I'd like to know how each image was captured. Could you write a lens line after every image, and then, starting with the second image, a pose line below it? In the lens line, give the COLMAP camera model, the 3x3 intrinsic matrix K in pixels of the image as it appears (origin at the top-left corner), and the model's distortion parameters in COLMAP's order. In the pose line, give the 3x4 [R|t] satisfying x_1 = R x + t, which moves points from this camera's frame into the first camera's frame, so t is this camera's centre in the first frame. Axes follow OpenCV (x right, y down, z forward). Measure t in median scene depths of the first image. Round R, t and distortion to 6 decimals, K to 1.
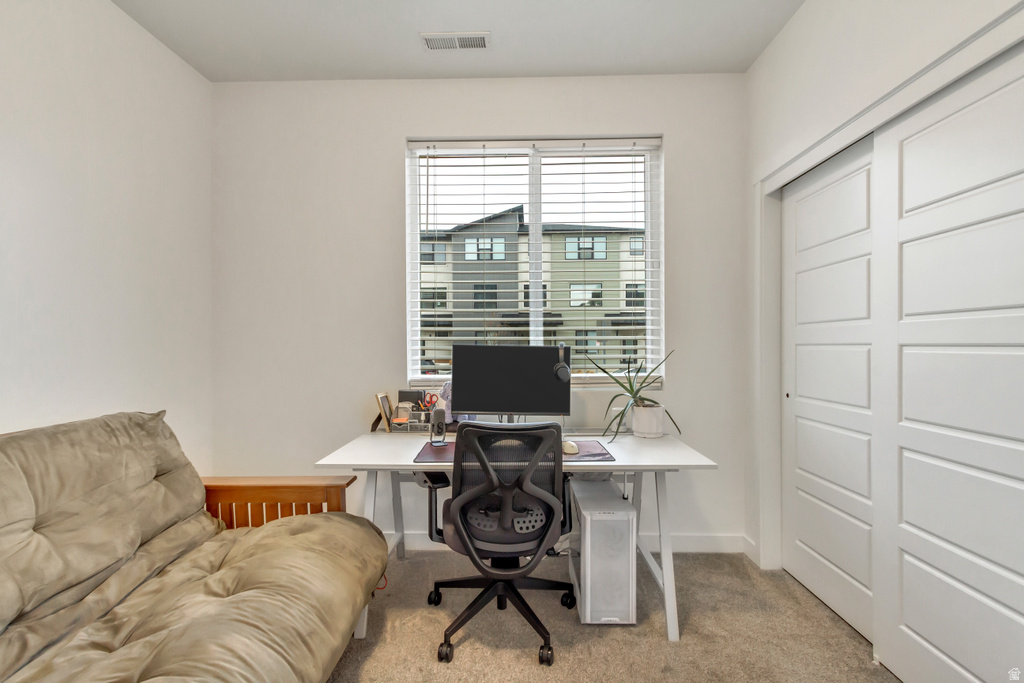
lens RADIAL K [[470.6, 0, 510.8], [0, 470.6, 347.0], [0, 0, 1]] dist [0.011233, -0.000920]
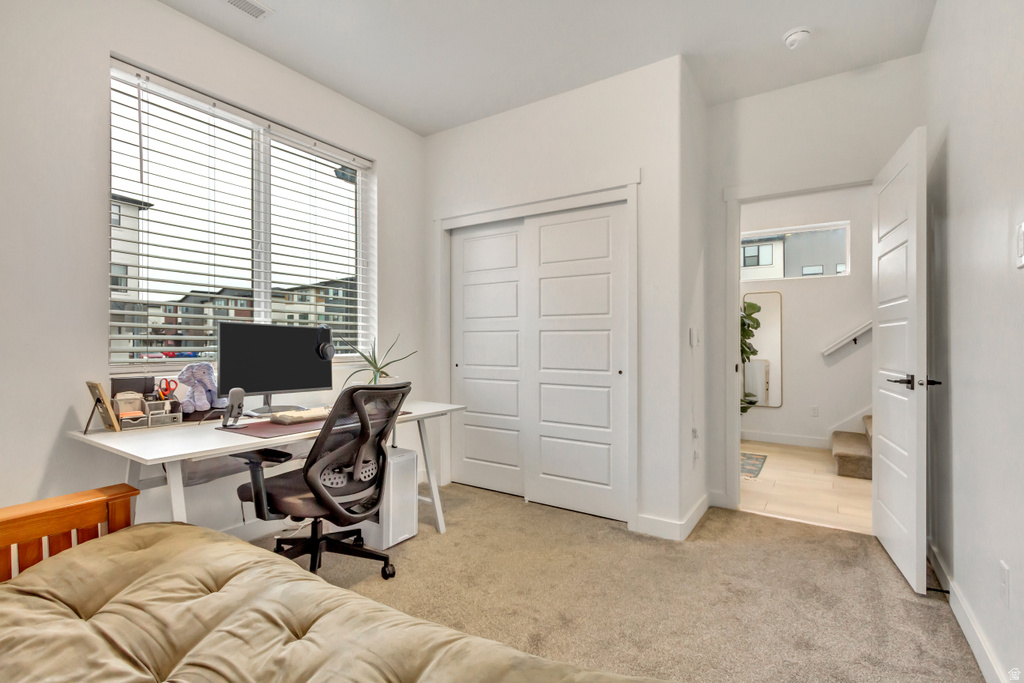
lens RADIAL K [[470.6, 0, 512.1], [0, 470.6, 339.4], [0, 0, 1]] dist [0.011233, -0.000920]
pose [[0.536365, 0.015112, 0.843851, -0.591890], [-0.004676, 0.999878, -0.014934, 0.041162], [-0.843973, 0.004064, 0.536370, 0.038896]]
